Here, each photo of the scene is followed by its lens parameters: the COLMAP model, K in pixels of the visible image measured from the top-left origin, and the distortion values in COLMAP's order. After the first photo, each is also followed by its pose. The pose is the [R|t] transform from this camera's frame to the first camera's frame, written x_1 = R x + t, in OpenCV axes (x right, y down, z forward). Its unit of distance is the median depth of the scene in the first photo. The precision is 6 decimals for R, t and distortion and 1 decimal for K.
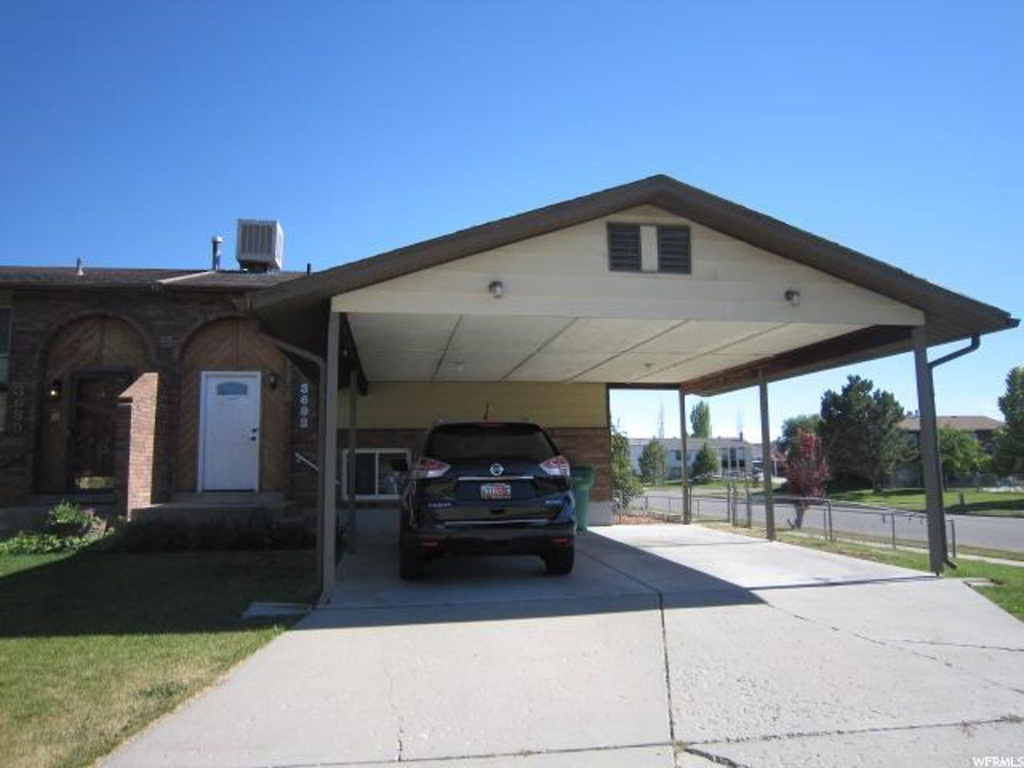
lens RADIAL K [[736.4, 0, 512.0], [0, 736.4, 384.0], [0, 0, 1]] dist [-0.052392, 0.017379]
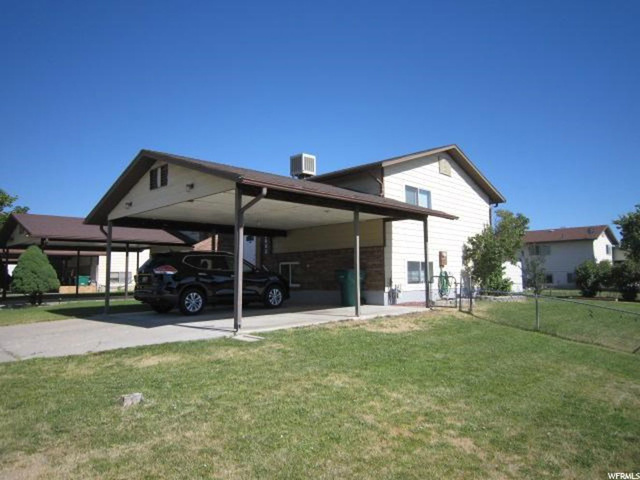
lens RADIAL K [[460.2, 0, 320.0], [0, 460.2, 240.0], [0, 0, 1]] dist [-0.052392, 0.017379]
pose [[0.608752, -0.058081, -0.791232, 1.627536], [0.093861, 0.995585, -0.000868, 0.062391], [0.787789, -0.073737, 0.611516, 0.494862]]
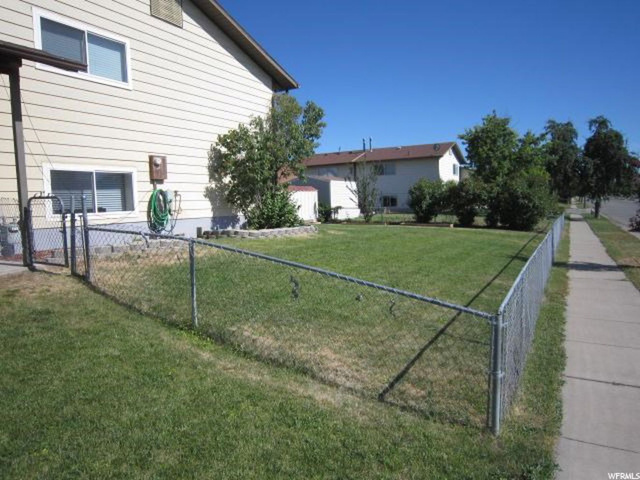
lens RADIAL K [[460.2, 0, 320.0], [0, 460.2, 240.0], [0, 0, 1]] dist [-0.052392, 0.017379]
pose [[0.791569, 0.041026, -0.609701, 1.367046], [0.089478, 0.979208, 0.182058, 0.215486], [0.604493, -0.198667, 0.771440, 1.601015]]
